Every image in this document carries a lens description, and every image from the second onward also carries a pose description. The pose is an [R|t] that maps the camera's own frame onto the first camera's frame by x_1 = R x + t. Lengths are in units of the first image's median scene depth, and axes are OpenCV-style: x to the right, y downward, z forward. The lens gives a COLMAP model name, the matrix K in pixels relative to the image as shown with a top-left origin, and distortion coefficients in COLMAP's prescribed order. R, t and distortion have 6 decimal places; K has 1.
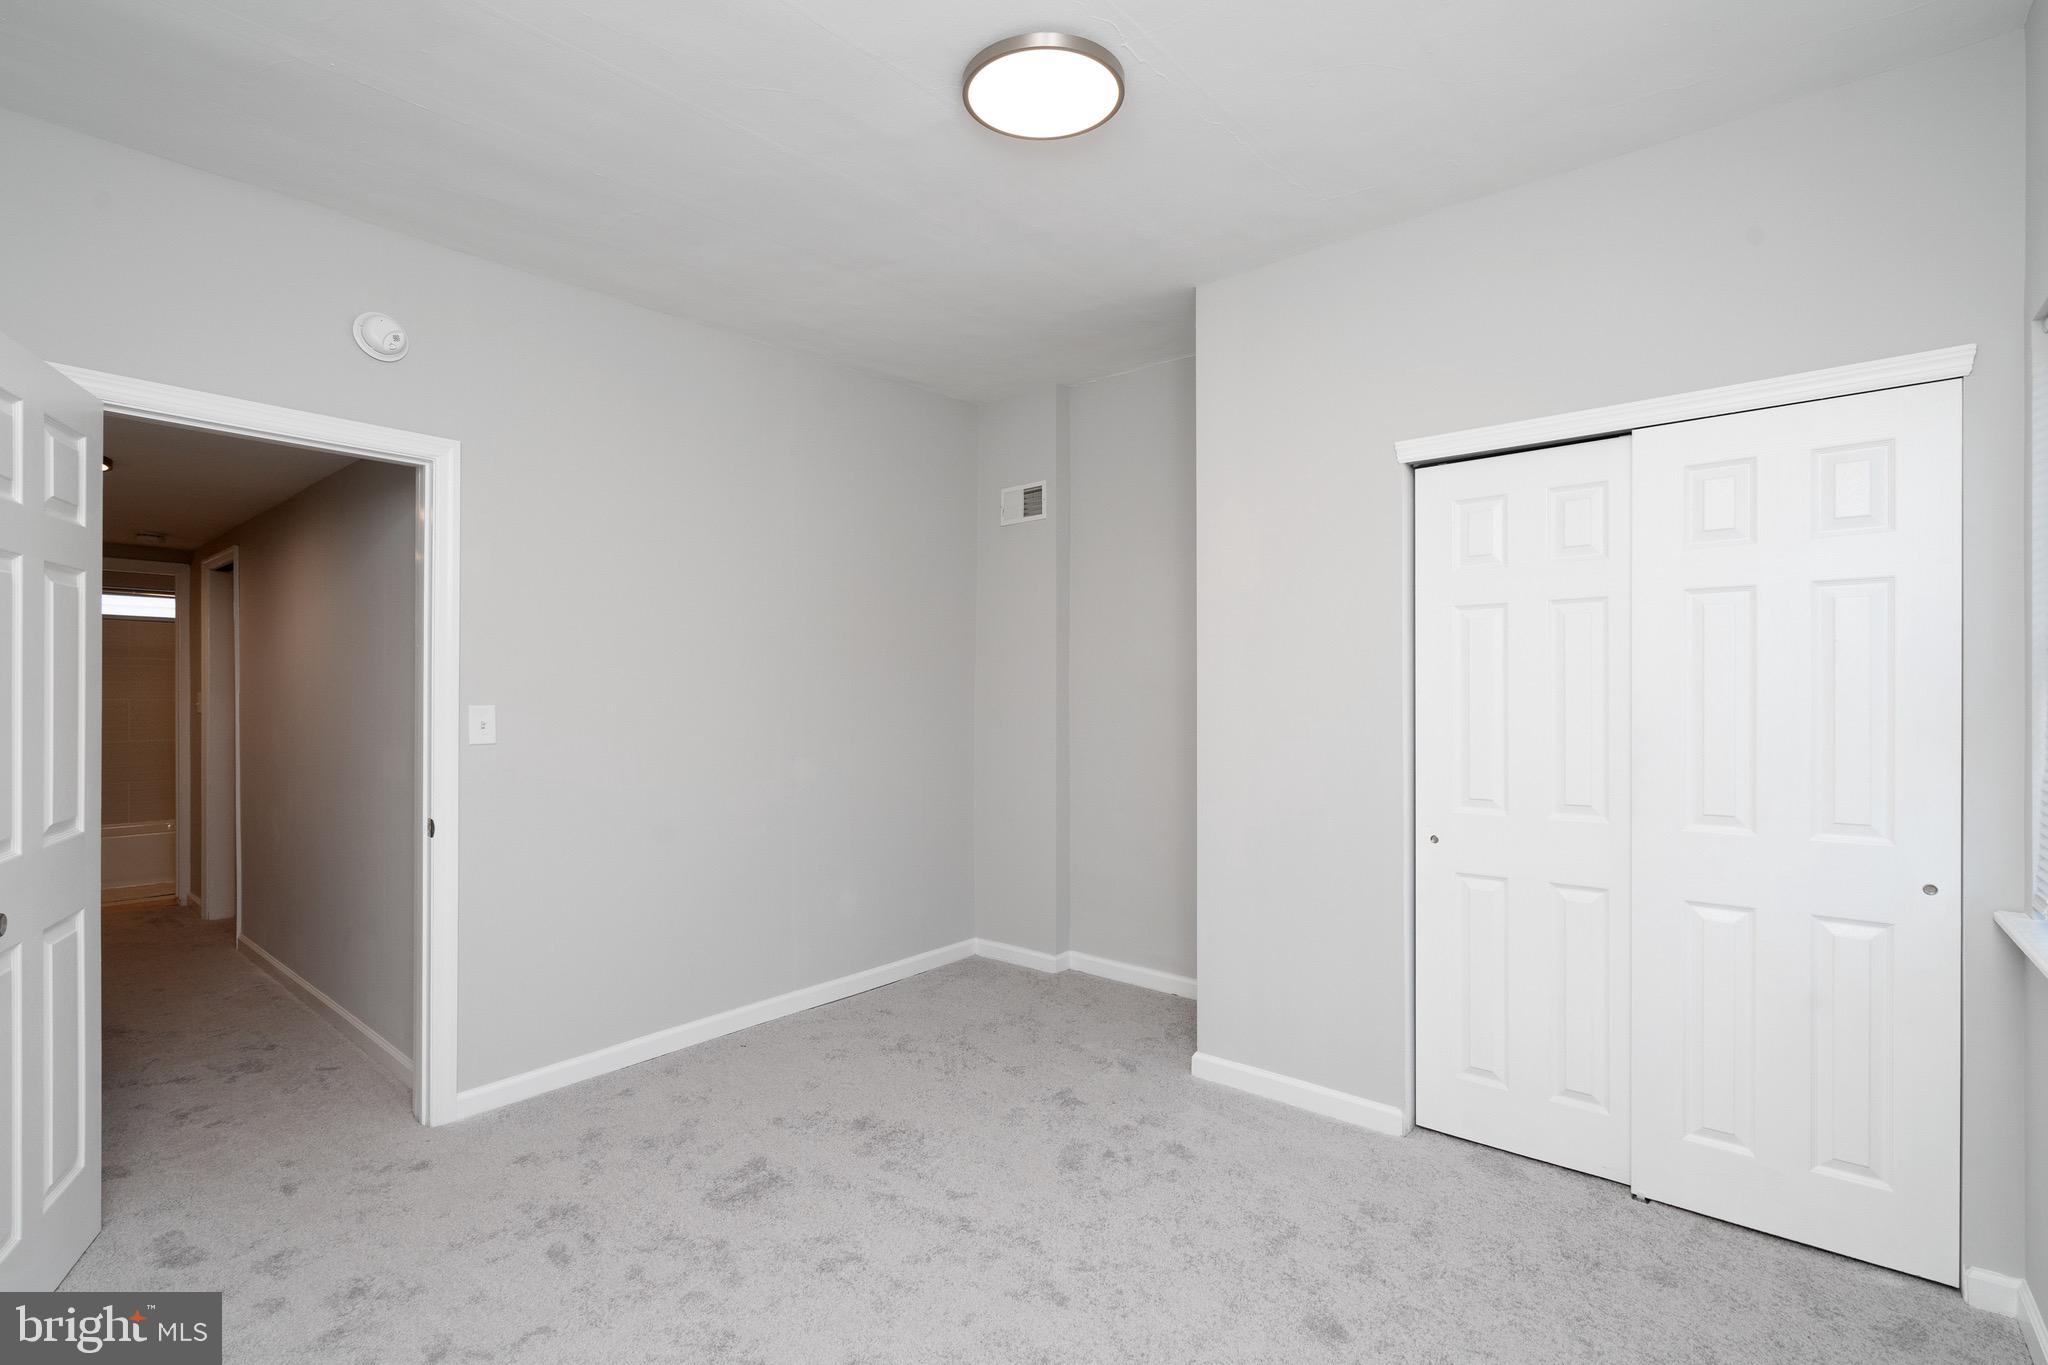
lens RADIAL K [[916.5, 0, 1048.2], [0, 916.5, 680.0], [0, 0, 1]] dist [-0.026315, 0.000568]
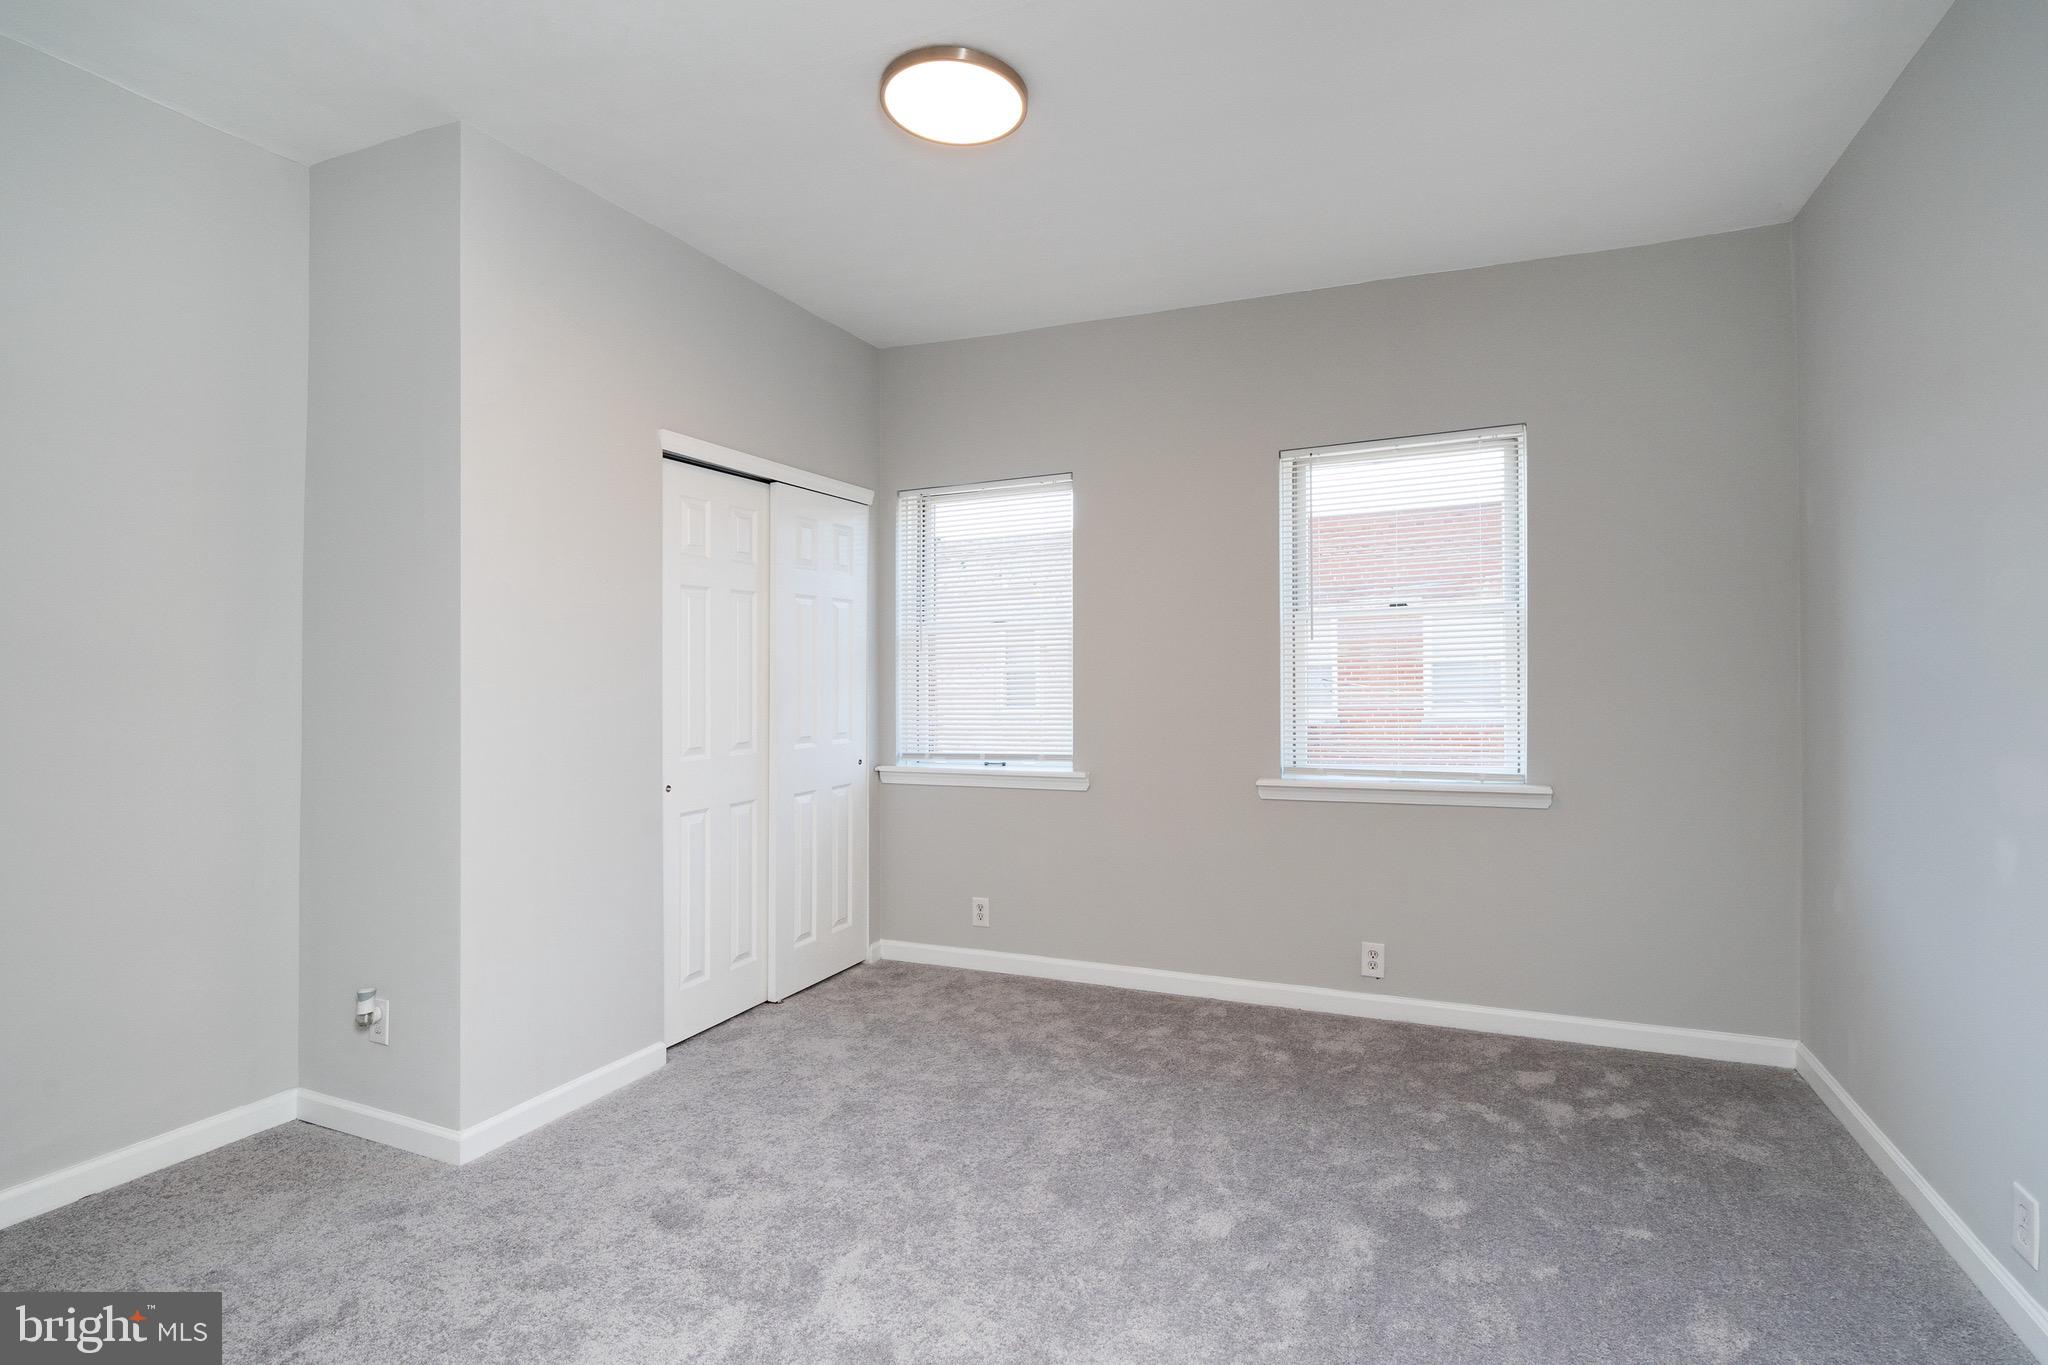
lens RADIAL K [[960.1, 0, 966.3], [0, 960.1, 669.6], [0, 0, 1]] dist [-0.009252, 0.000477]
pose [[-0.221279, 0.005260, 0.975196, -0.864772], [-0.008531, 0.999937, -0.007330, 0.034172], [-0.975173, -0.009941, -0.221220, 0.954568]]
